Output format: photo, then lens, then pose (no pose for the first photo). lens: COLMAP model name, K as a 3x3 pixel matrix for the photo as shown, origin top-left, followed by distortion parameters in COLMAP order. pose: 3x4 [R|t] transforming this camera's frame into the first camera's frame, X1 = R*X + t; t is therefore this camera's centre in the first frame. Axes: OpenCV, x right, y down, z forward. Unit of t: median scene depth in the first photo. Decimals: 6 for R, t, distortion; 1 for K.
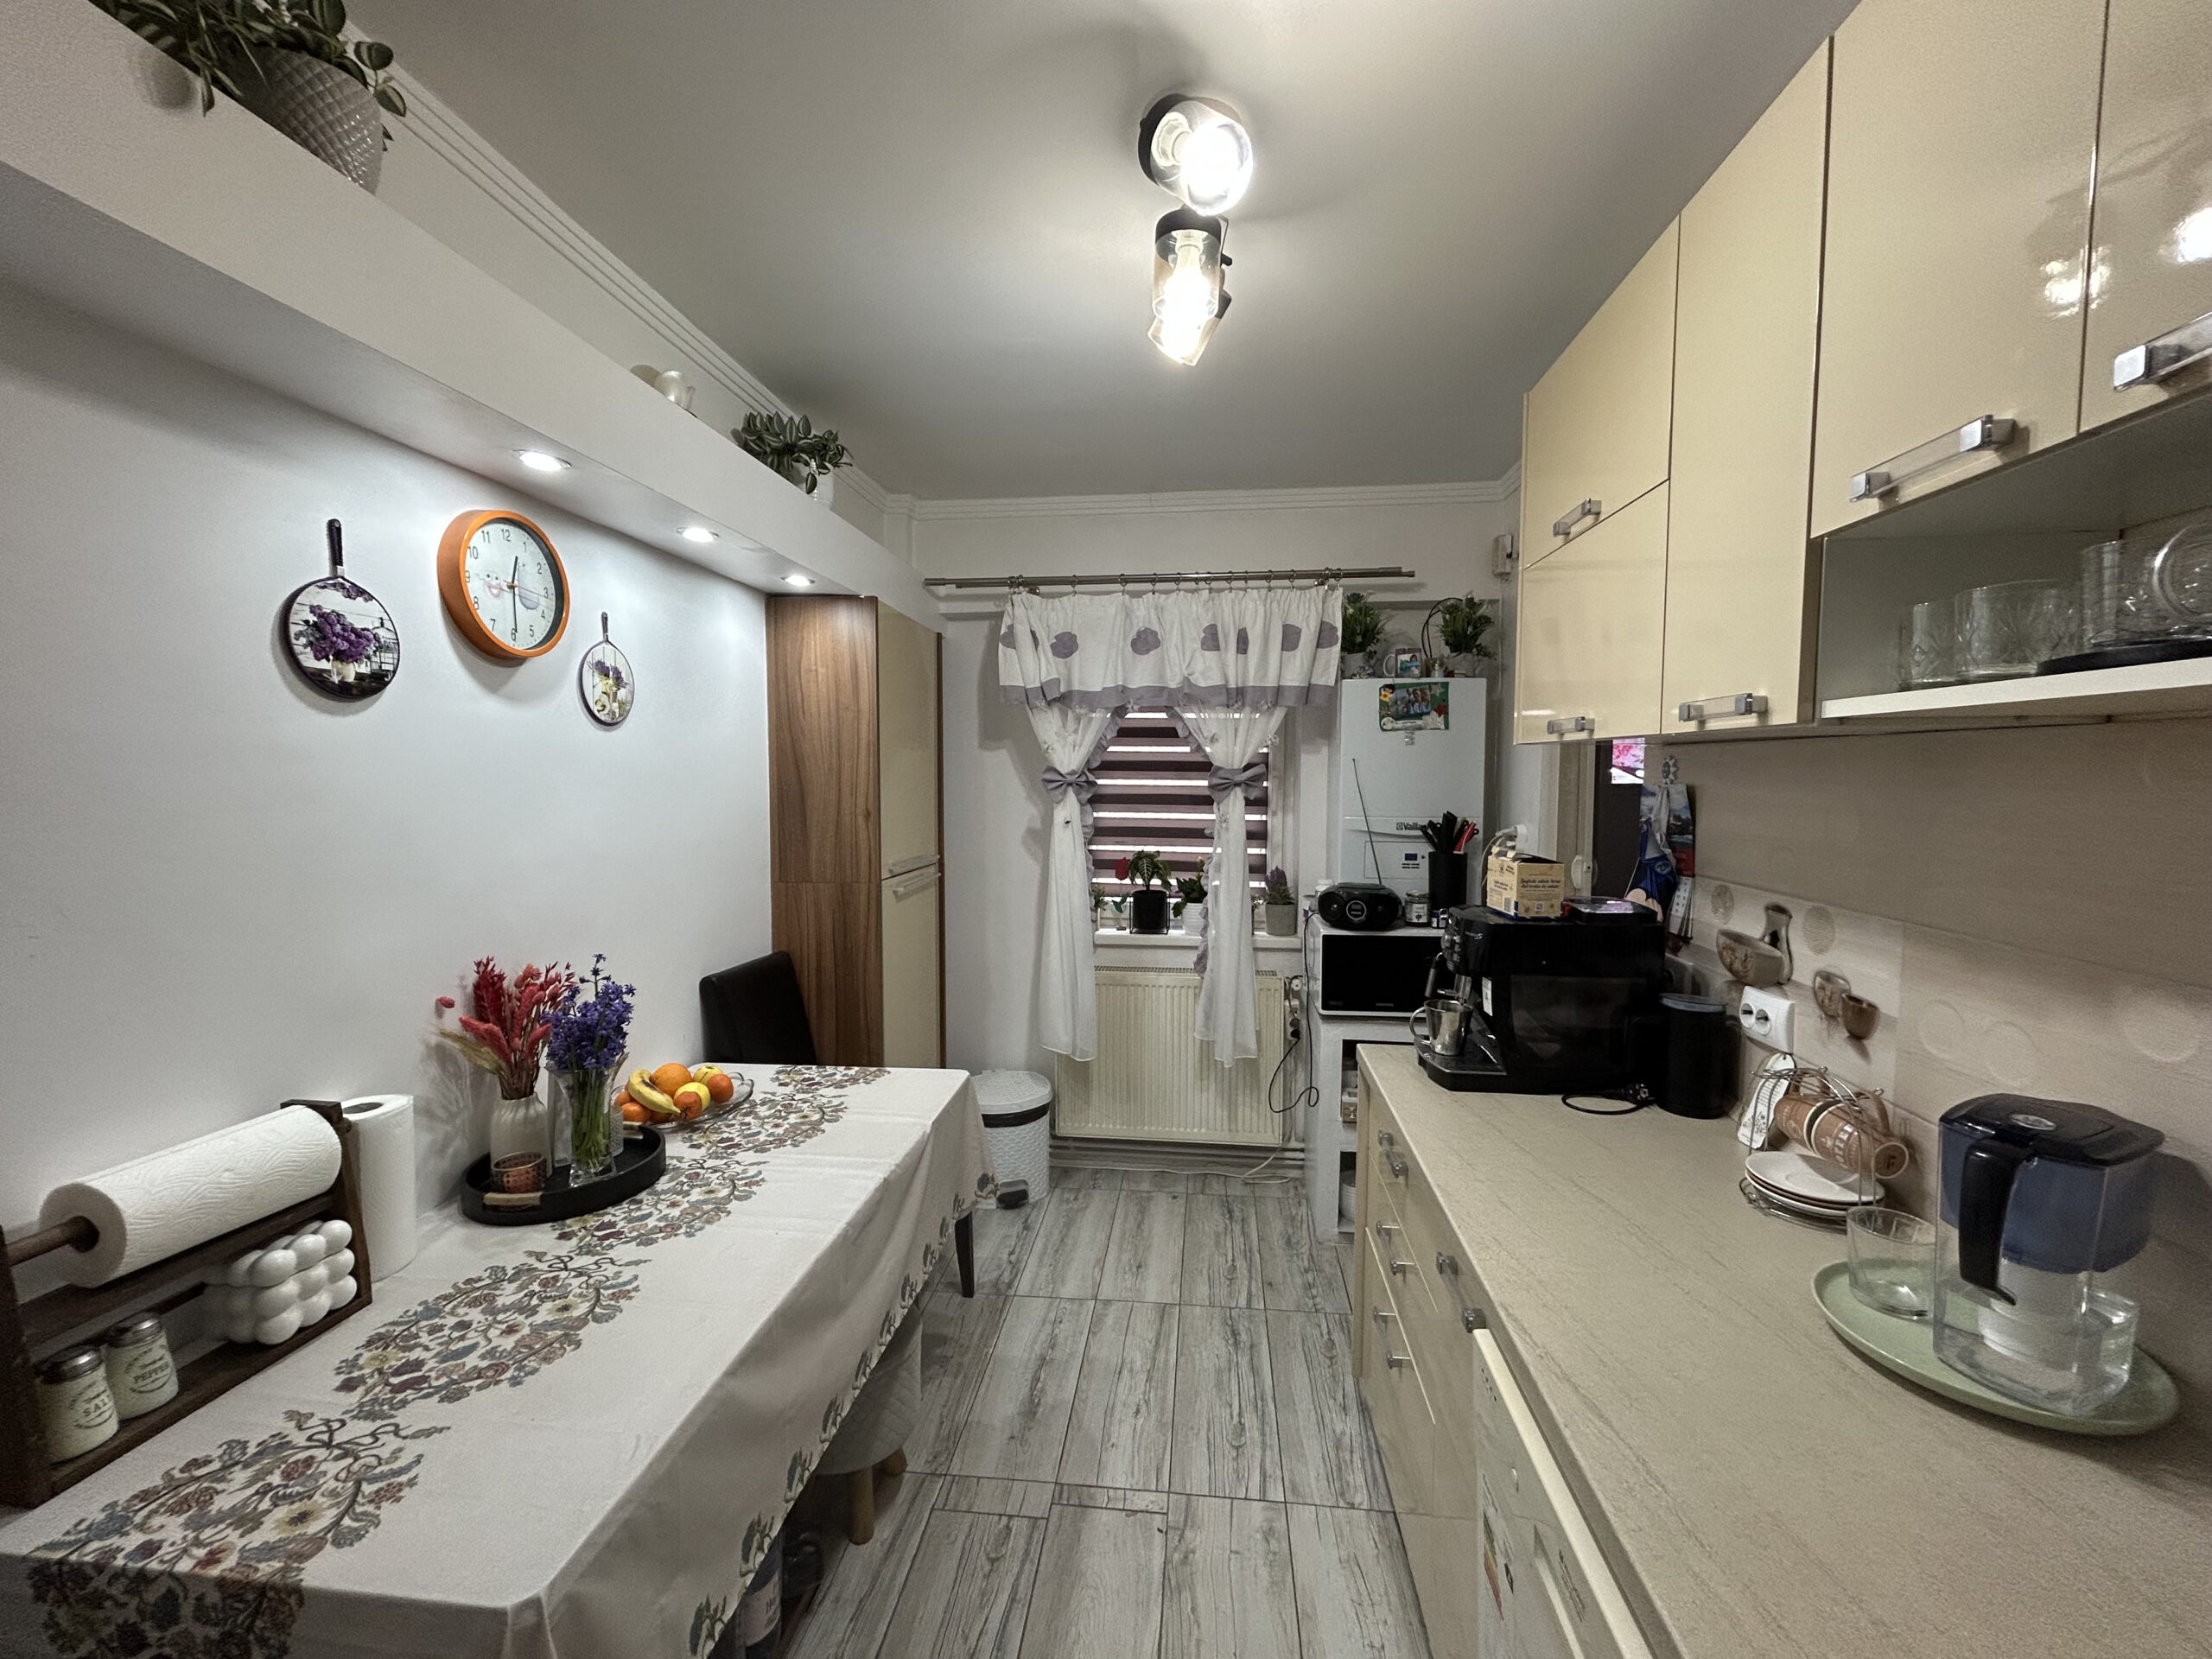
lens RADIAL K [[890.5, 0, 1104.8], [0, 890.5, 822.6], [0, 0, 1]] dist [0.003885, -0.000758]
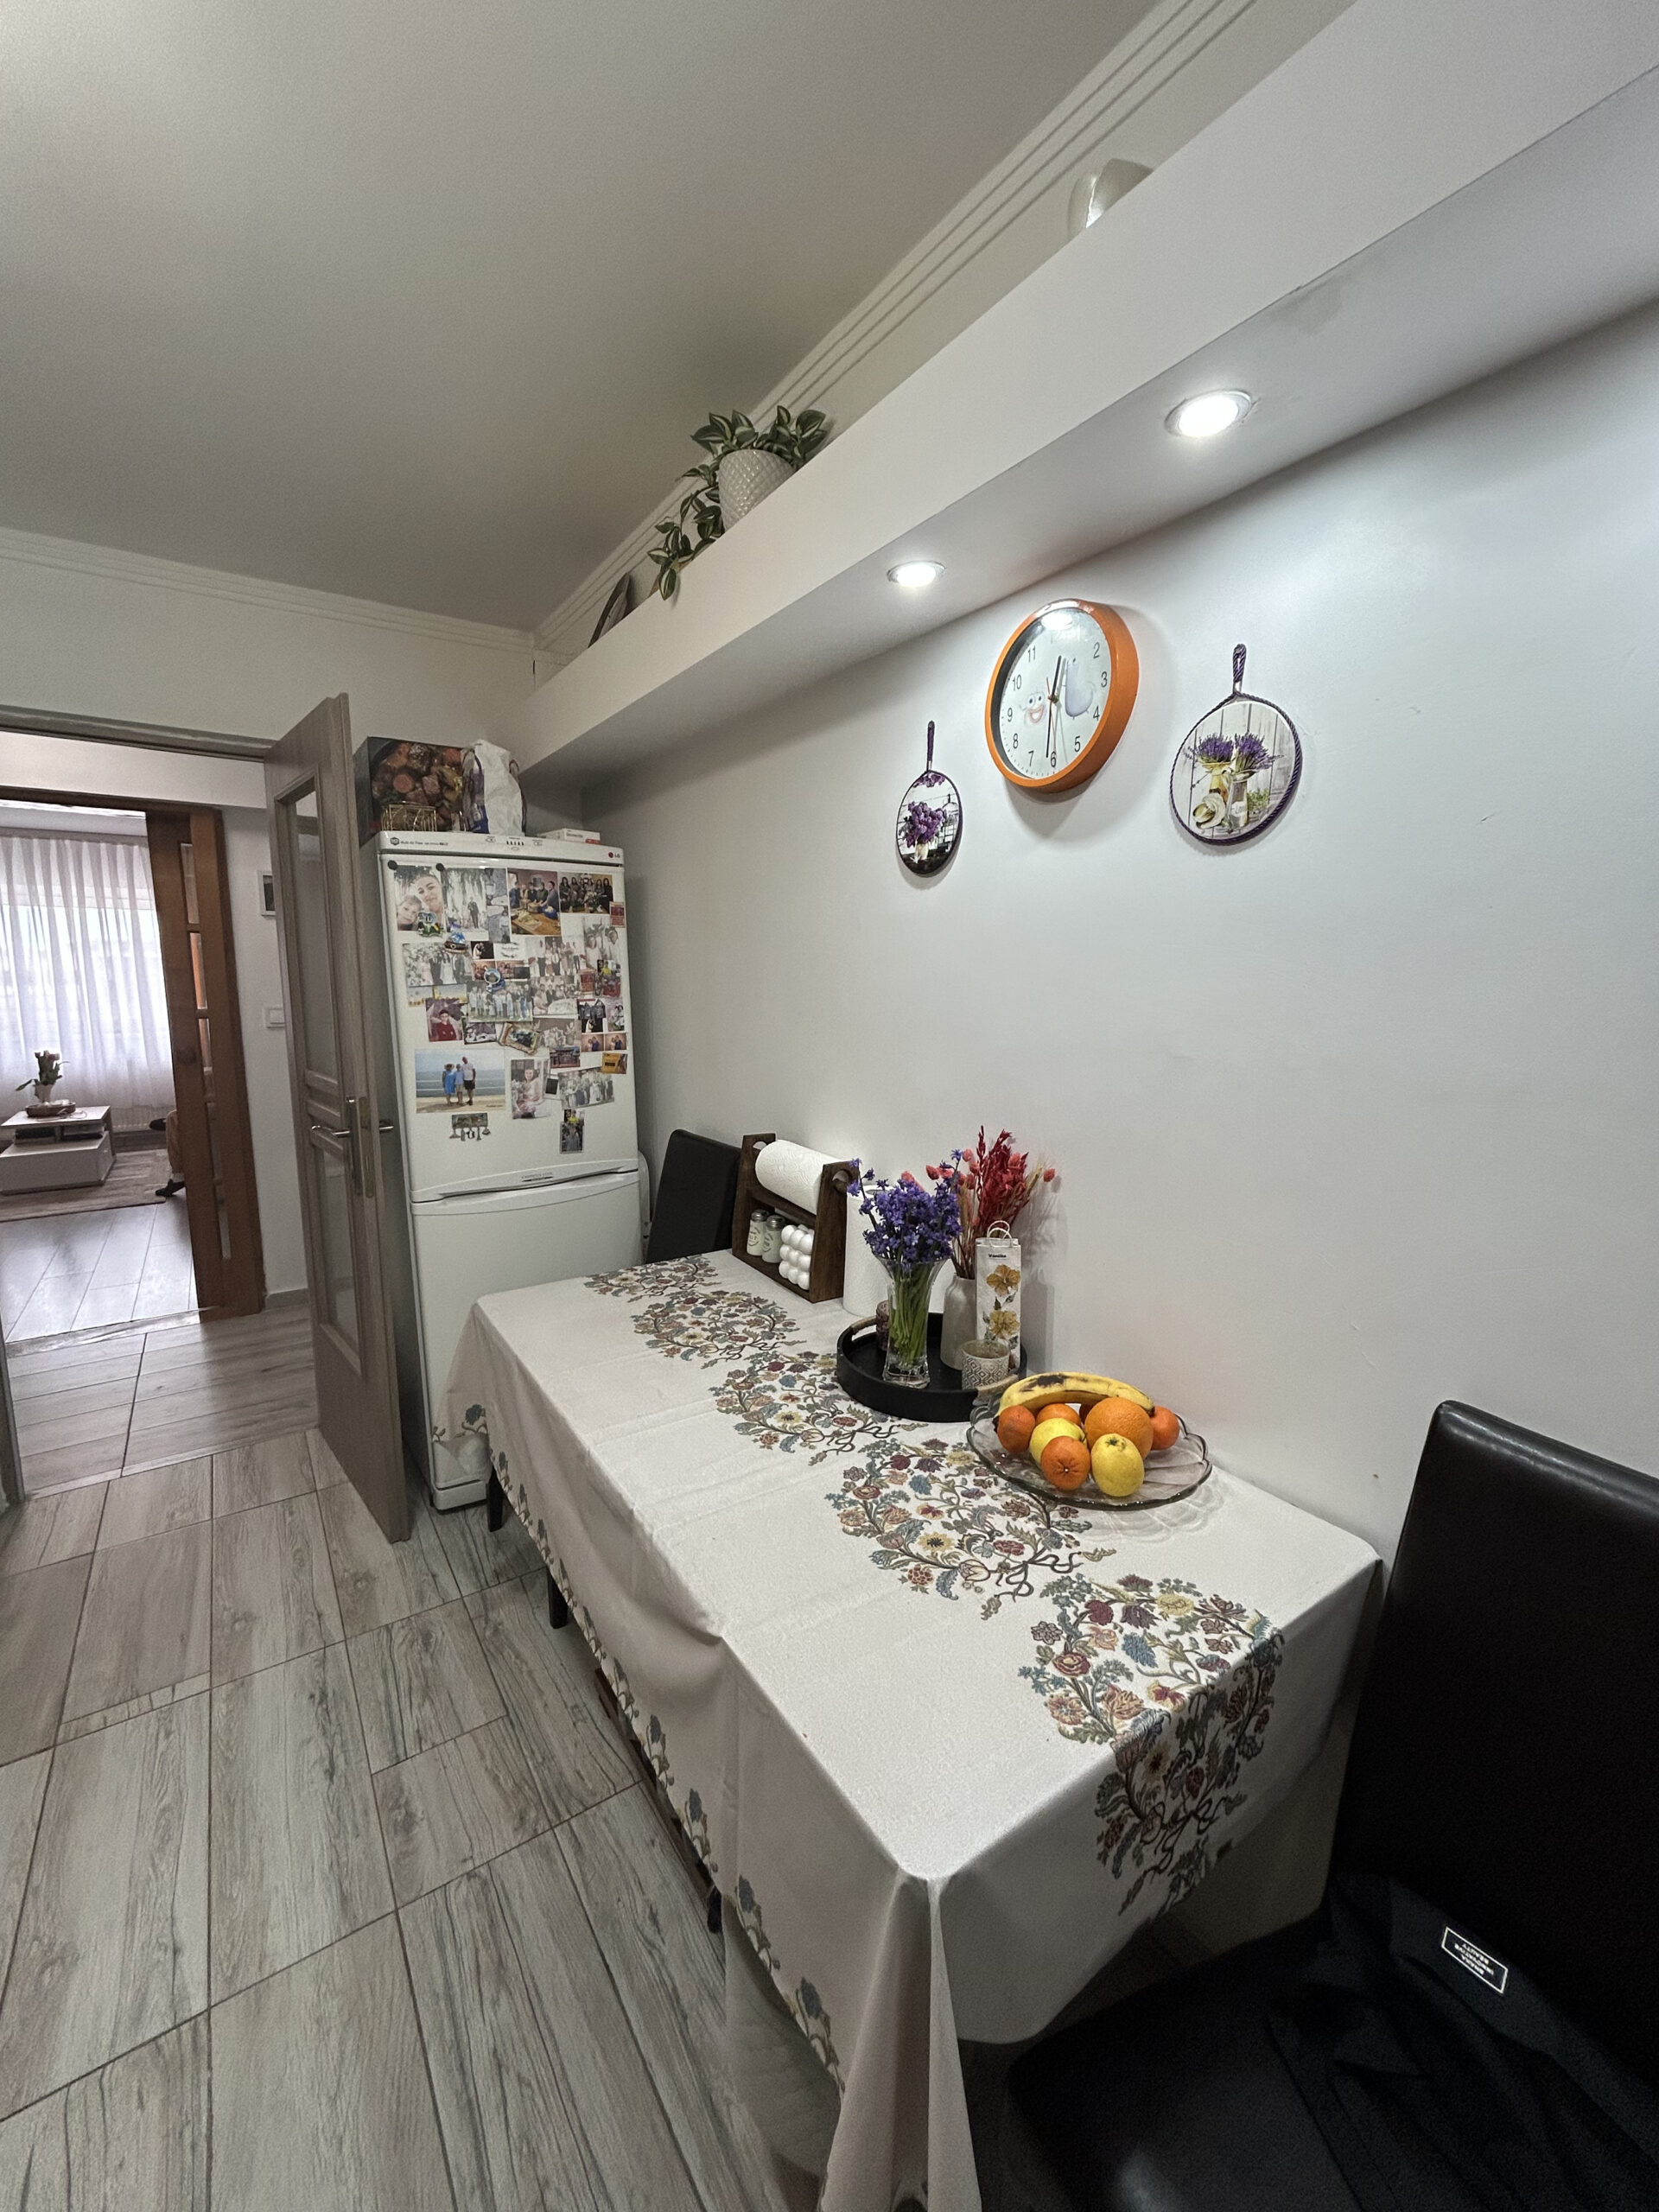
lens RADIAL K [[890.5, 0, 821.8], [0, 890.5, 1094.7], [0, 0, 1]] dist [0.003885, -0.000758]
pose [[-0.757154, 0.094934, -0.646302, 0.063985], [-0.037378, 0.981466, 0.187954, -0.059396], [0.652166, 0.166468, -0.739573, 1.658734]]
